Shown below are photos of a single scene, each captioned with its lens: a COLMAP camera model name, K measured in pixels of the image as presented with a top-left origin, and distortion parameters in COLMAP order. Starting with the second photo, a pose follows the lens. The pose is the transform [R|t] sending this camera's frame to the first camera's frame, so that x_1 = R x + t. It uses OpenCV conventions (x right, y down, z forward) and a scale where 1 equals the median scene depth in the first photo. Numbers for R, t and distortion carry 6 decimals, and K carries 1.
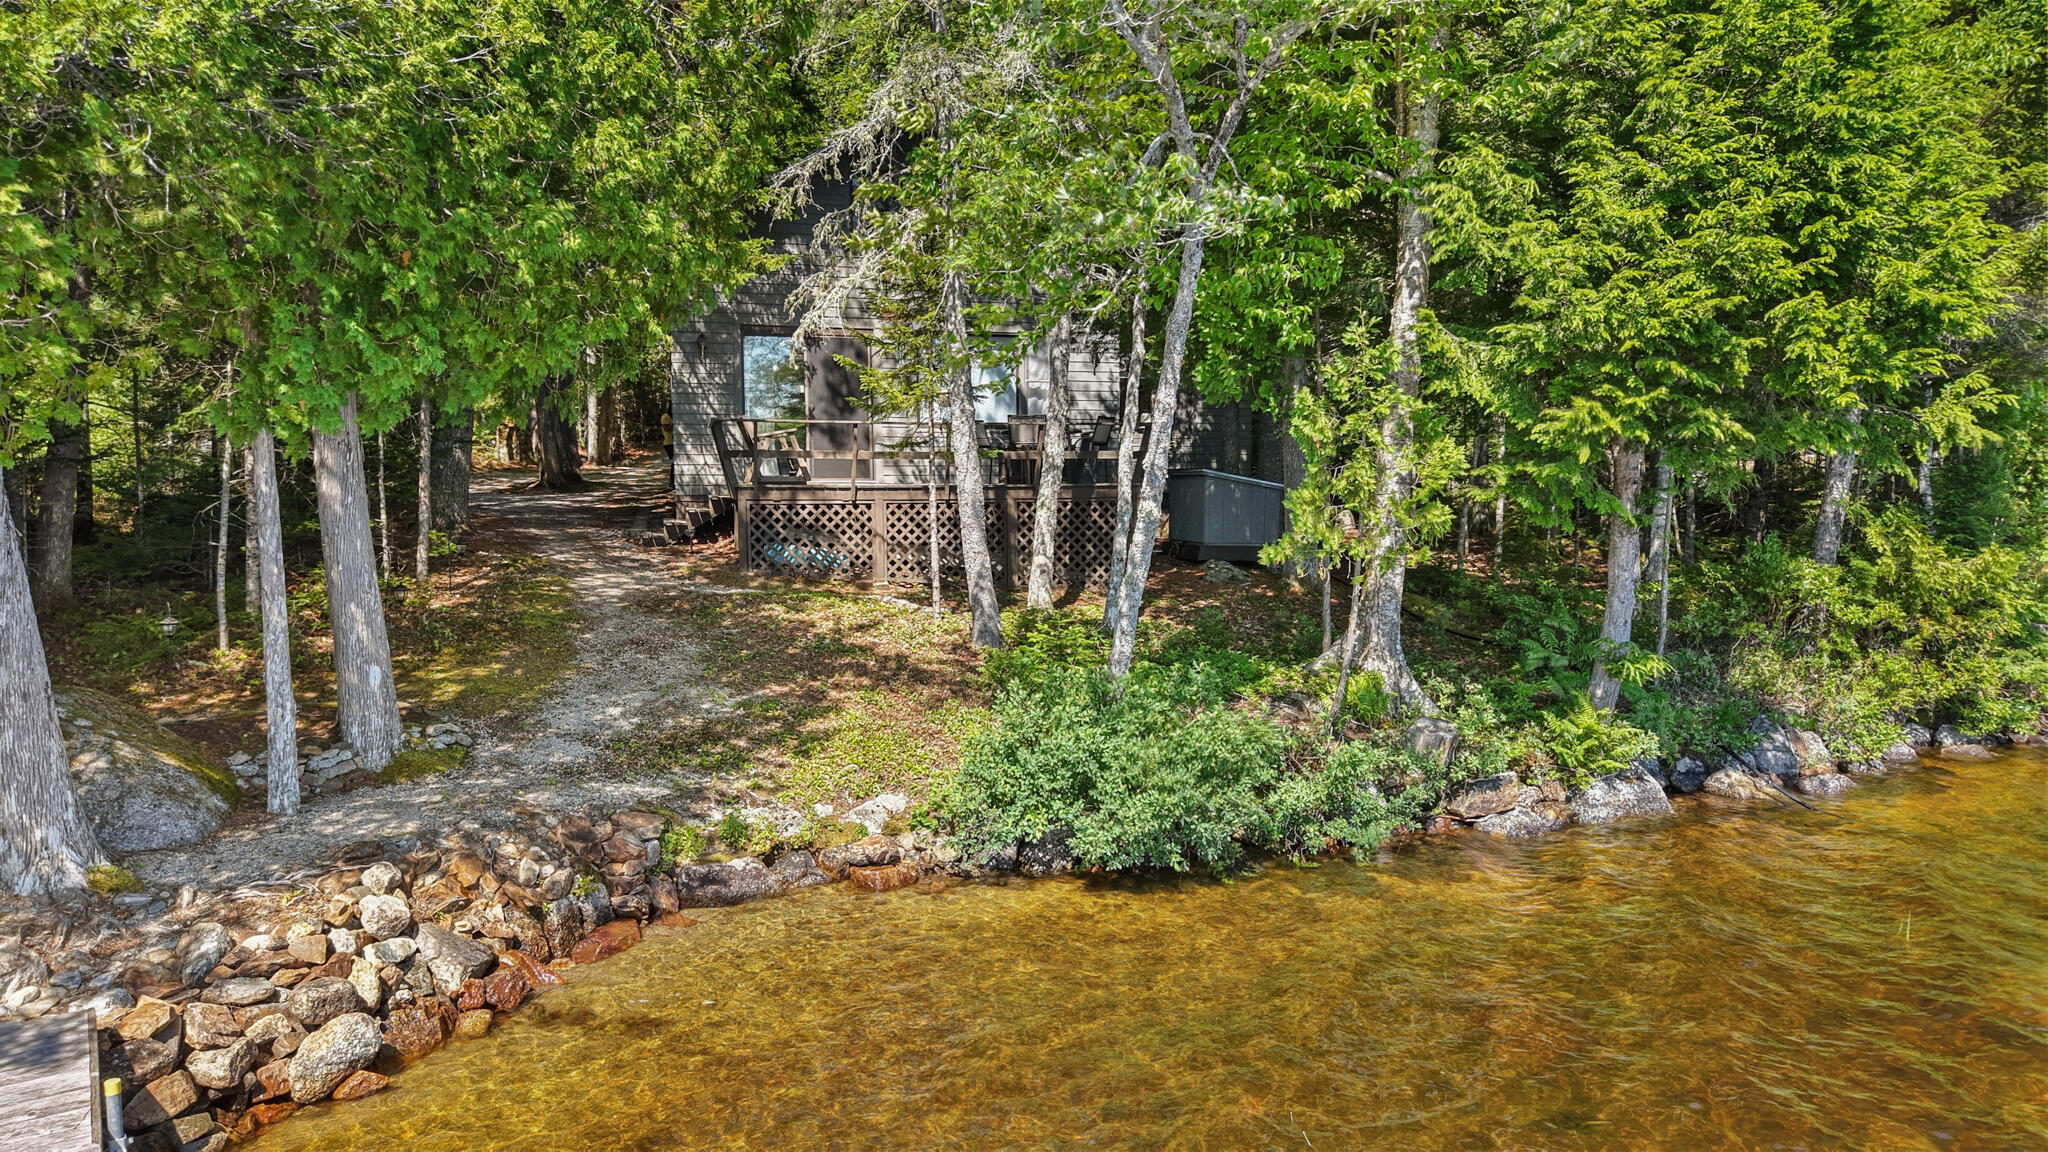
lens RADIAL K [[1410.7, 0, 1023.1], [0, 1410.7, 595.0], [0, 0, 1]] dist [-0.002009, -0.000862]
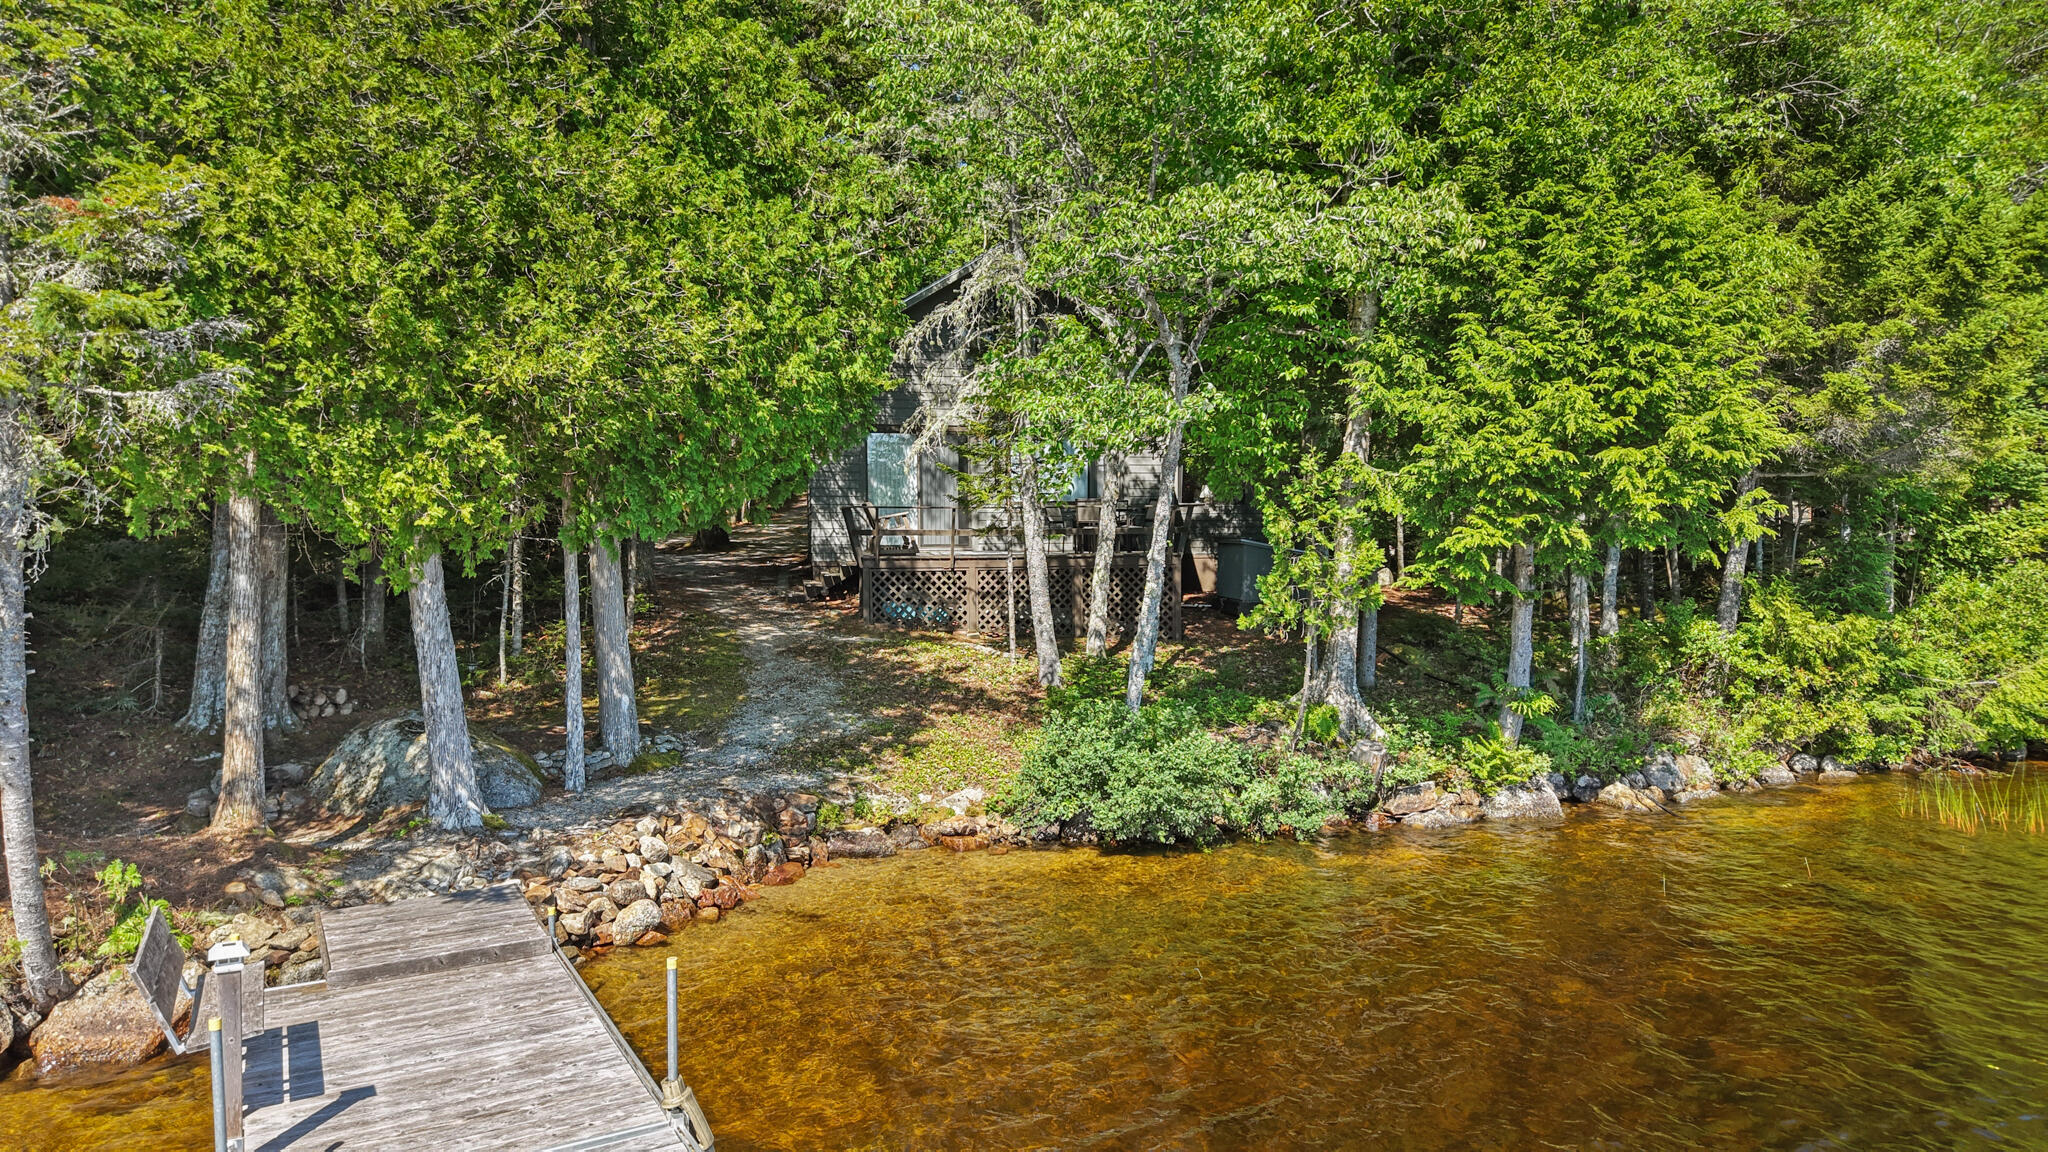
lens RADIAL K [[1416.5, 0, 1013.3], [0, 1416.5, 567.3], [0, 0, 1]] dist [-0.004642, -0.001178]
pose [[0.996415, 0.001721, -0.084582, 0.062926], [-0.005586, 0.998949, -0.045483, -0.015353], [0.084414, 0.045793, 0.995378, -0.393921]]
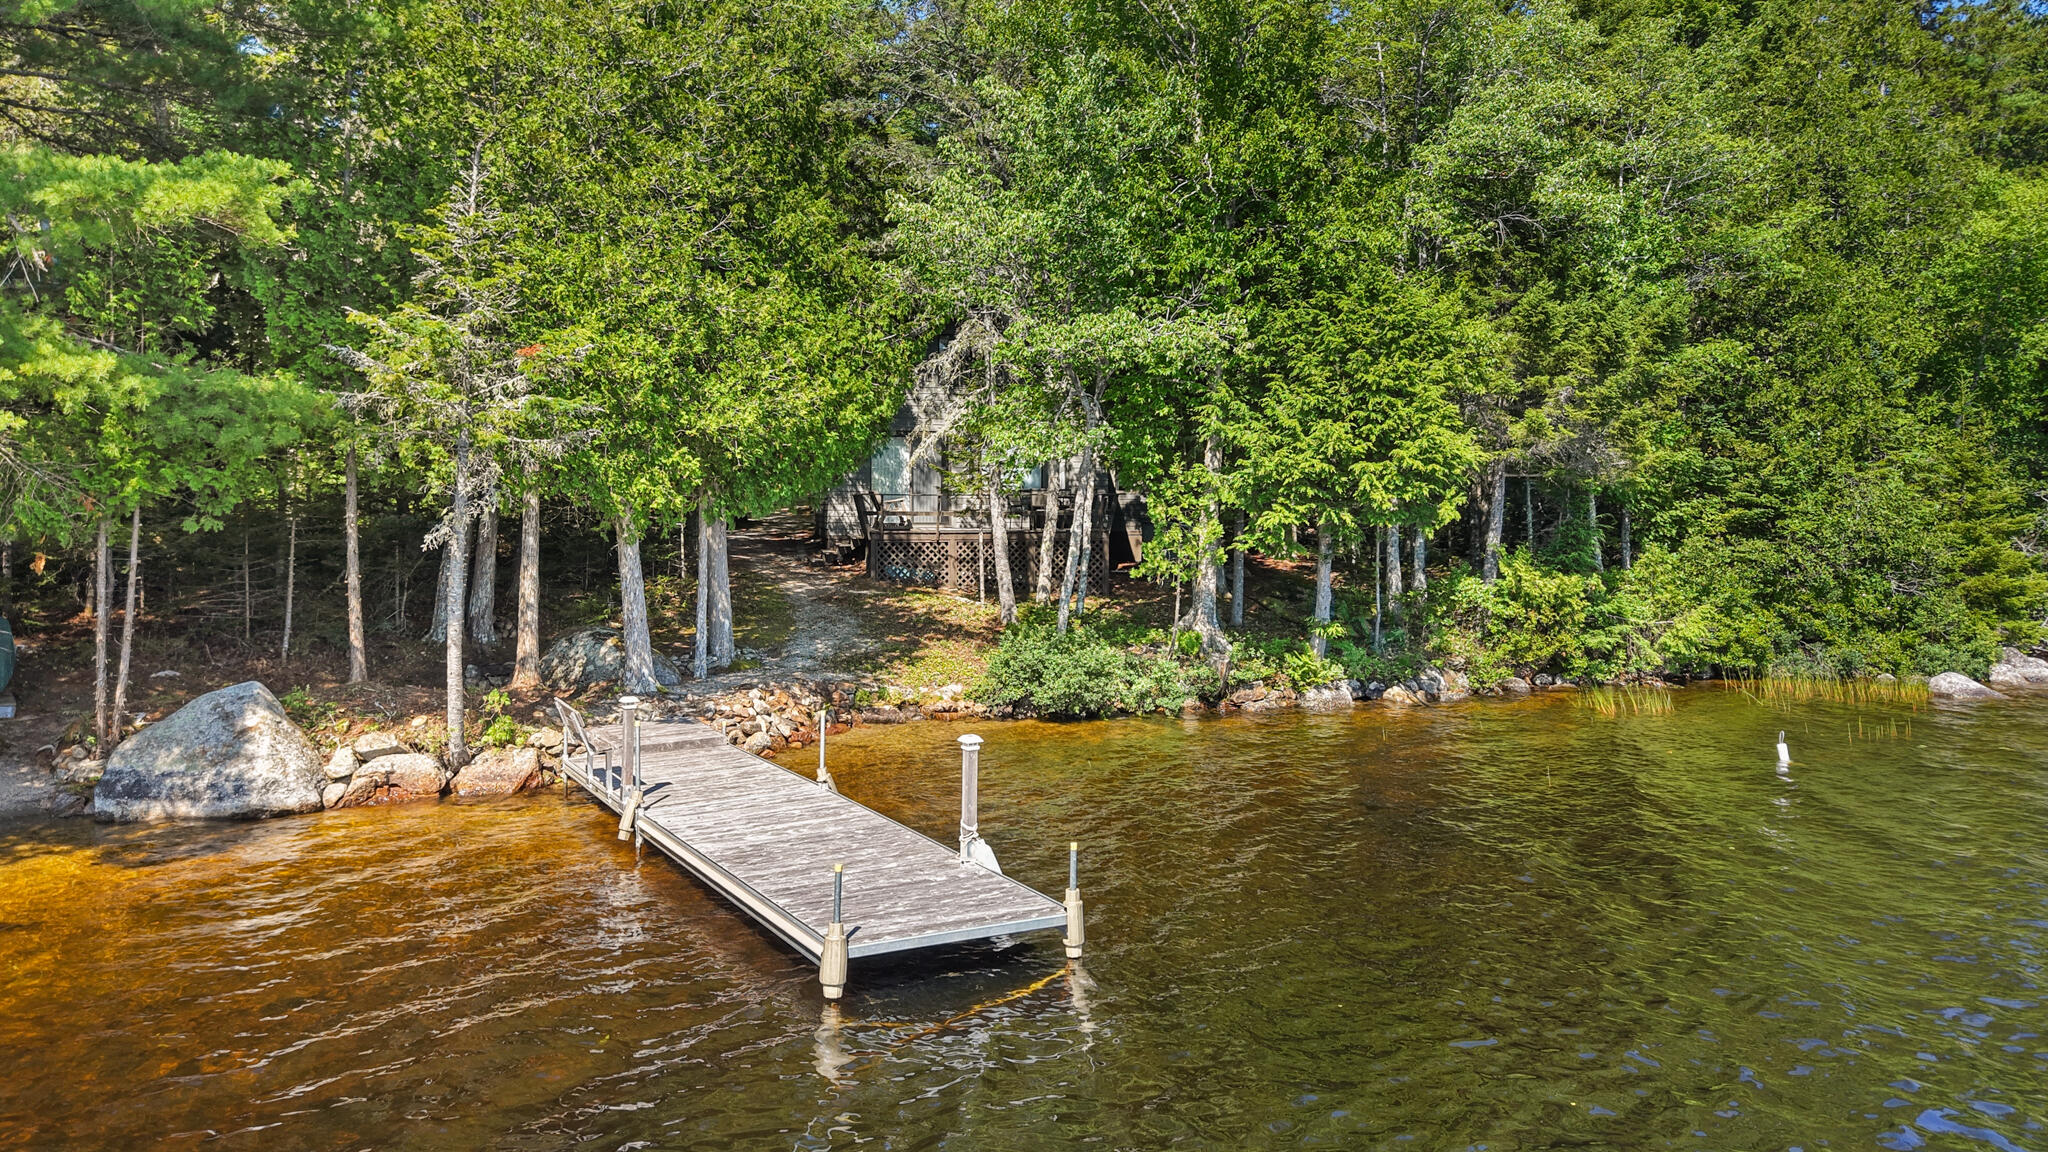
lens RADIAL K [[1470.9, 0, 1019.2], [0, 1470.9, 462.7], [0, 0, 1]] dist [0.000365, -0.000842]
pose [[0.998136, 0.001426, -0.061018, 0.129408], [-0.007842, 0.994438, -0.105032, 0.038550], [0.060529, 0.105315, 0.992595, -1.152010]]
